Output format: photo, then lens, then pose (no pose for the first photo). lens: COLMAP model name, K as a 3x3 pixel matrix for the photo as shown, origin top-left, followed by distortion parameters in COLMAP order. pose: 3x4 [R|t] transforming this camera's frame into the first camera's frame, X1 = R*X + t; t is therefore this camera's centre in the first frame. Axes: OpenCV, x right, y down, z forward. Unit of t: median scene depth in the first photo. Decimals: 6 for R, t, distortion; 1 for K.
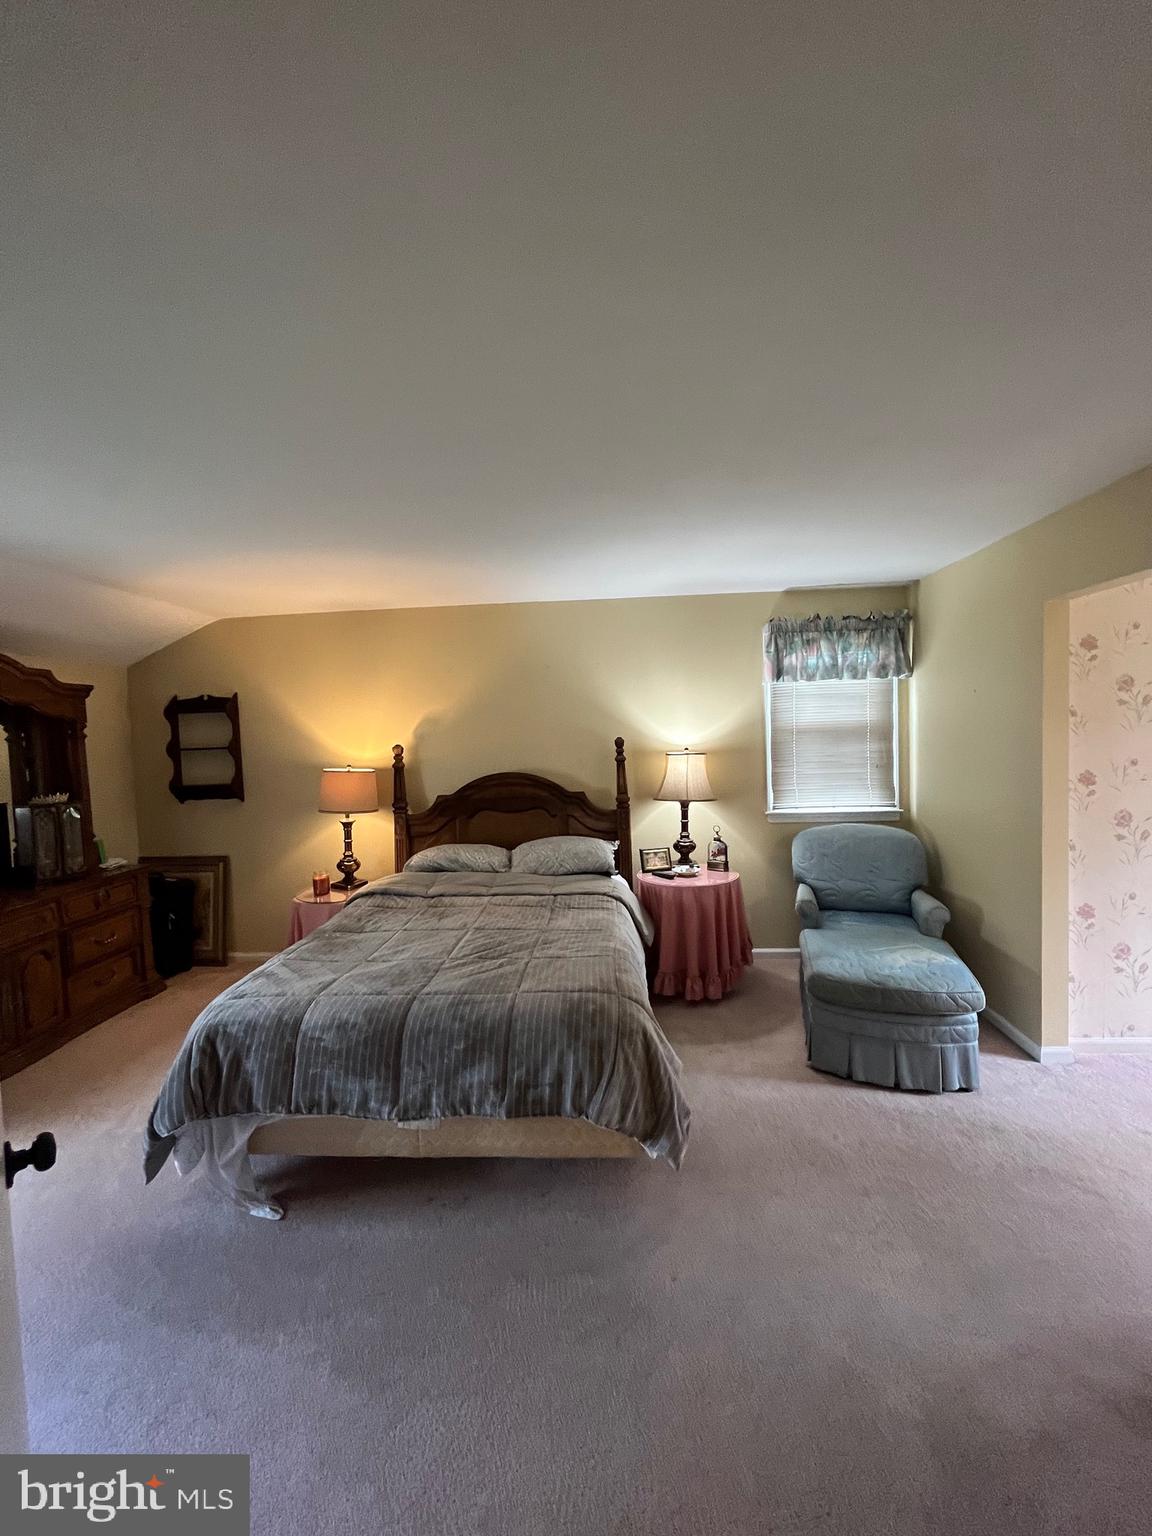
lens RADIAL K [[628.2, 0, 576.5], [0, 628.2, 763.9], [0, 0, 1]] dist [-0.000864, -0.000434]
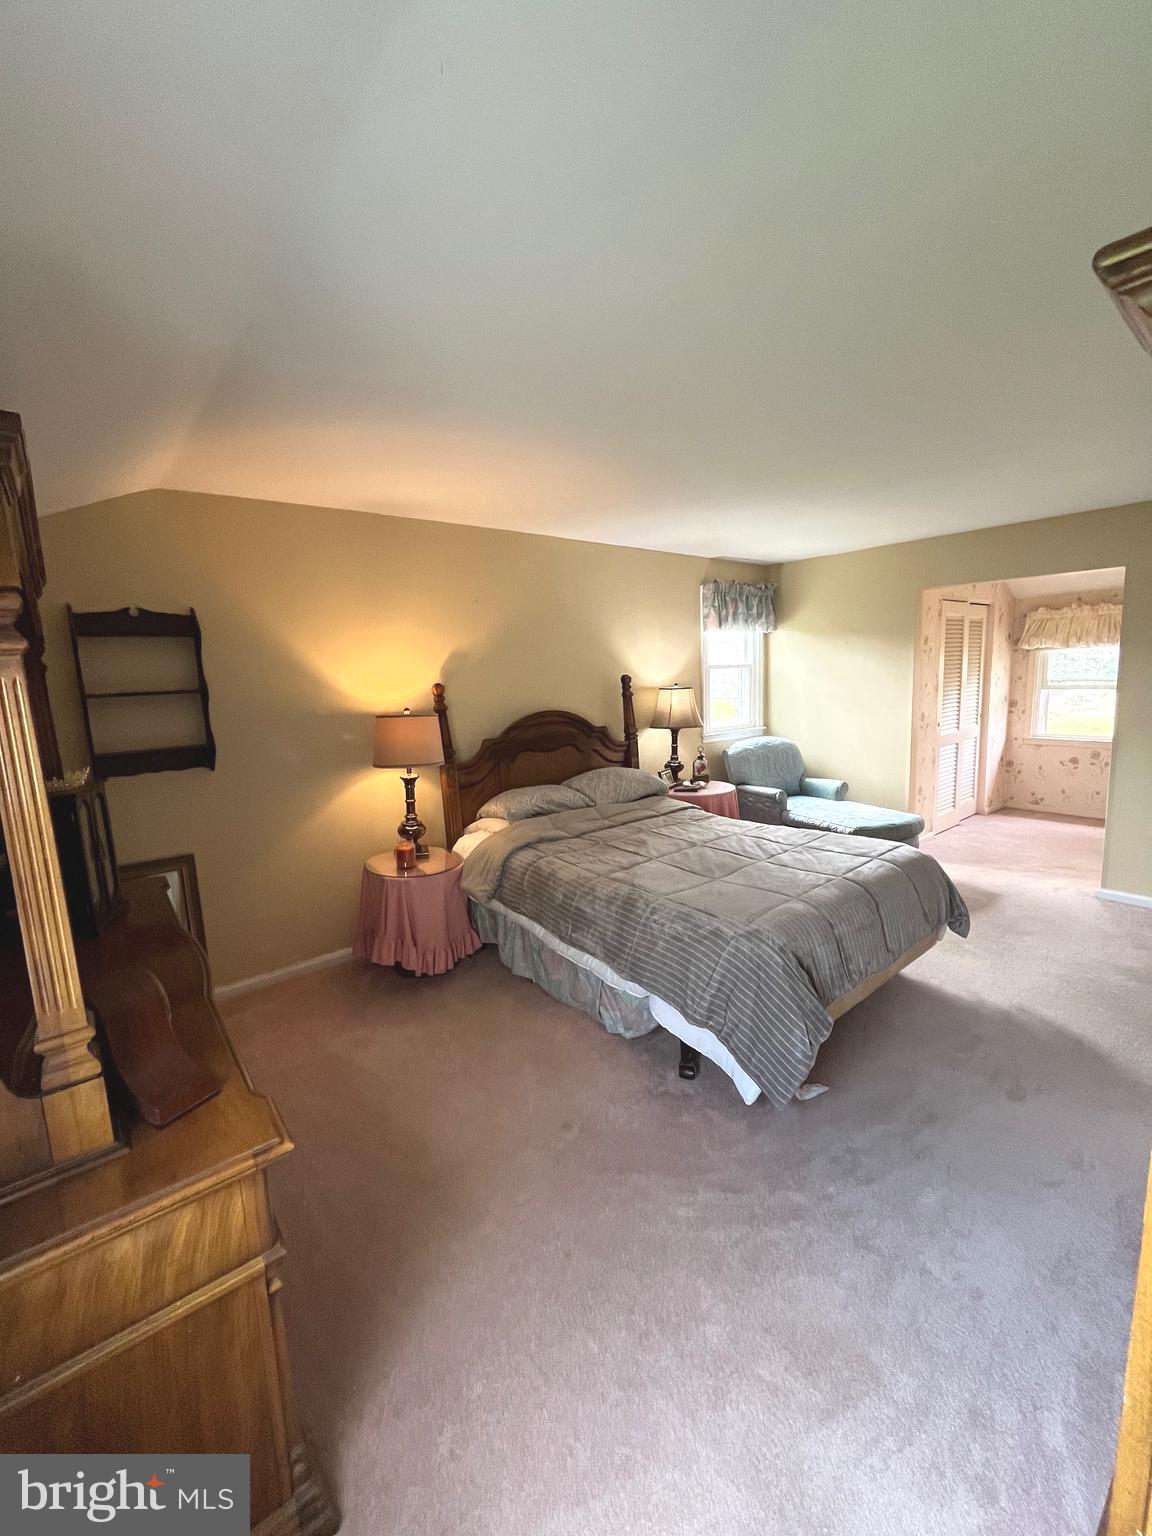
lens RADIAL K [[620.9, 0, 572.1], [0, 620.9, 765.1], [0, 0, 1]] dist [0.000958, -0.008496]
pose [[0.730005, -0.094922, 0.676818, -0.761079], [0.047273, 0.994949, 0.088551, 0.013700], [-0.681805, -0.032648, 0.730805, 0.262488]]
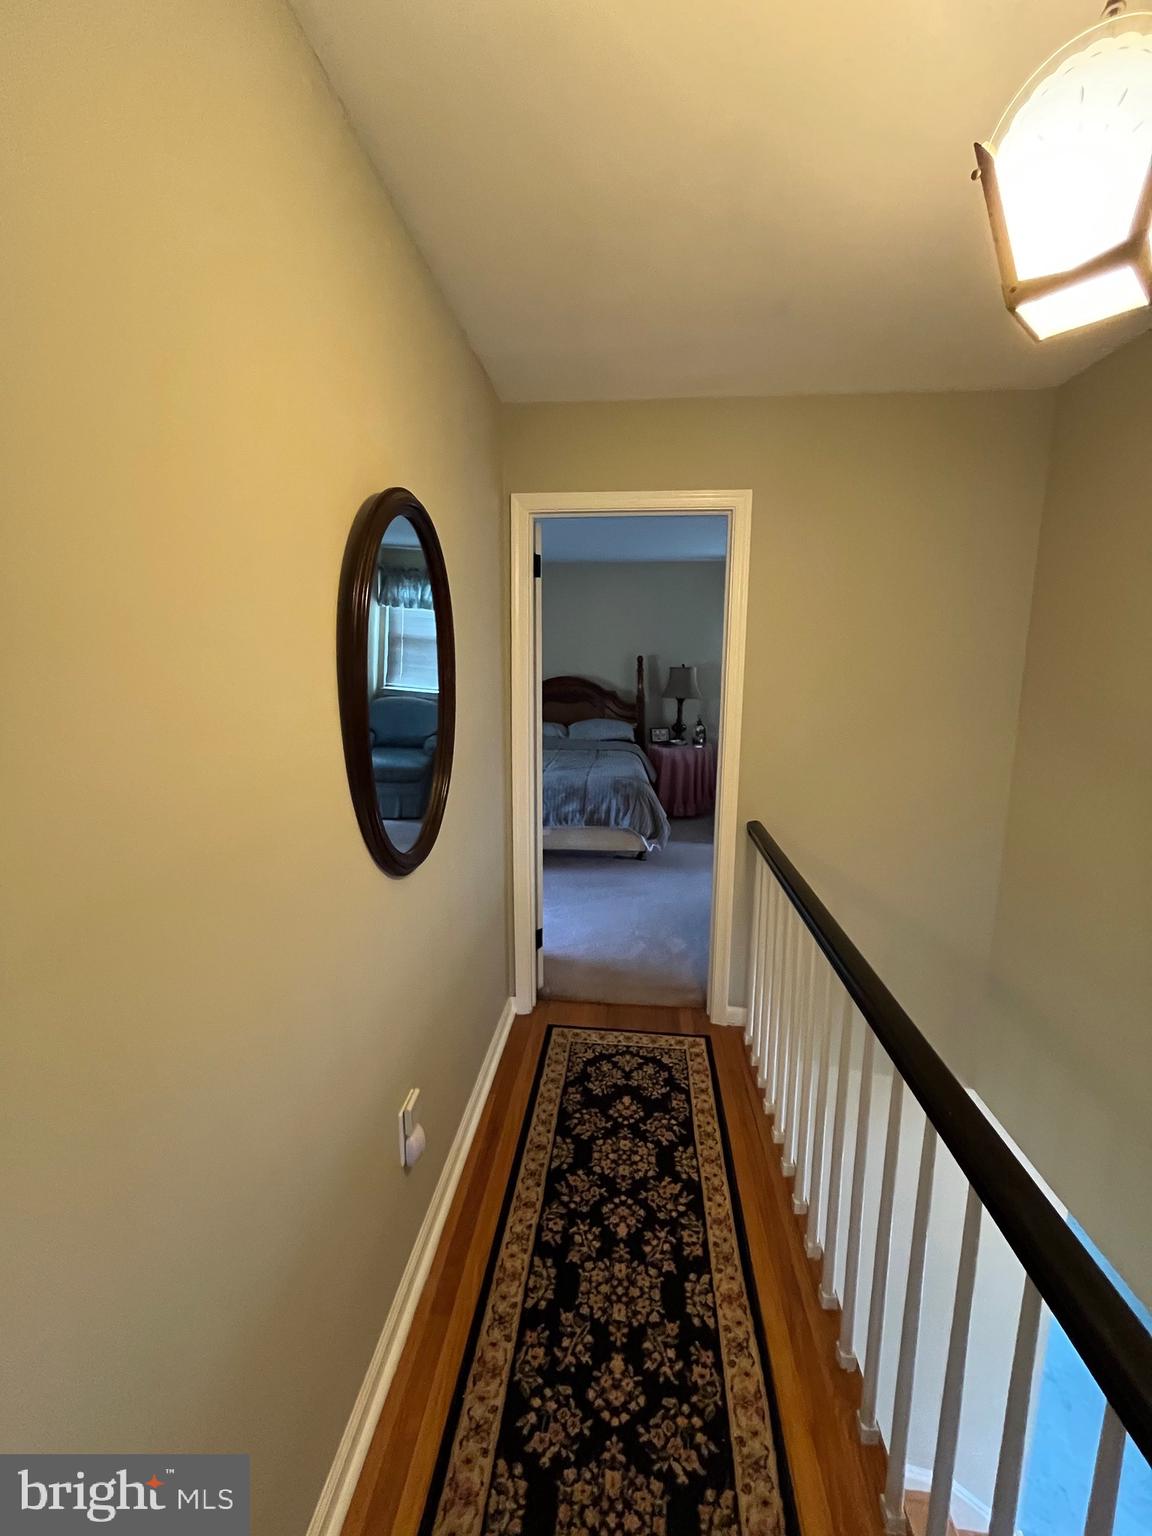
lens RADIAL K [[628.2, 0, 576.5], [0, 628.2, 763.9], [0, 0, 1]] dist [-0.000864, -0.000434]
pose [[0.999164, 0.038102, -0.014836, -0.054191], [-0.036041, 0.992055, 0.120531, 0.040170], [0.019311, -0.119896, 0.992599, -0.548815]]
